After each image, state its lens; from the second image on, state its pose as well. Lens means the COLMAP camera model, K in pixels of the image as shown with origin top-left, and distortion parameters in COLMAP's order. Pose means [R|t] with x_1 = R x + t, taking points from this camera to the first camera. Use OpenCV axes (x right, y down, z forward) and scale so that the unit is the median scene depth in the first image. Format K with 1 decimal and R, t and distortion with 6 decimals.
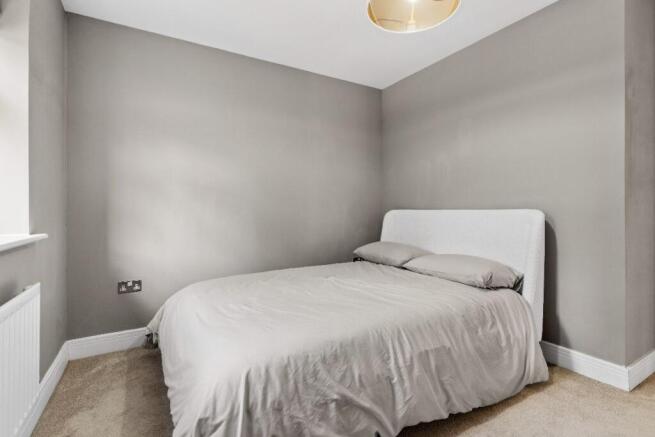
lens RADIAL K [[320.2, 0, 333.8], [0, 320.2, 203.7], [0, 0, 1]] dist [-0.001625, -0.000085]
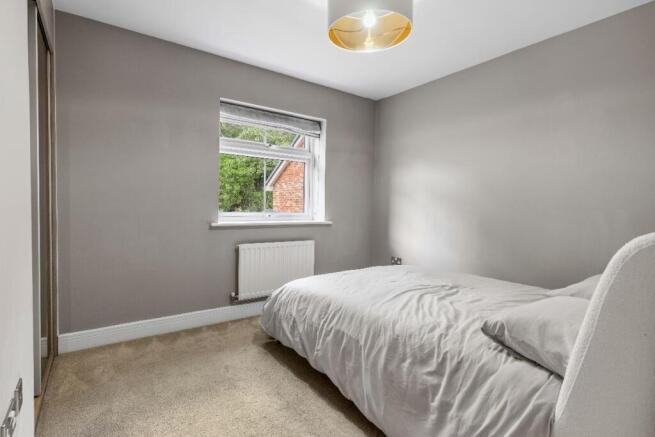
lens RADIAL K [[329.0, 0, 327.5], [0, 329.0, 218.5], [0, 0, 1]] dist [0.001440, -0.000065]
pose [[0.075884, 0.032144, -0.996598, 1.365464], [-0.002060, 0.999483, 0.032080, -0.000151], [0.997115, -0.000381, 0.075911, 0.781447]]
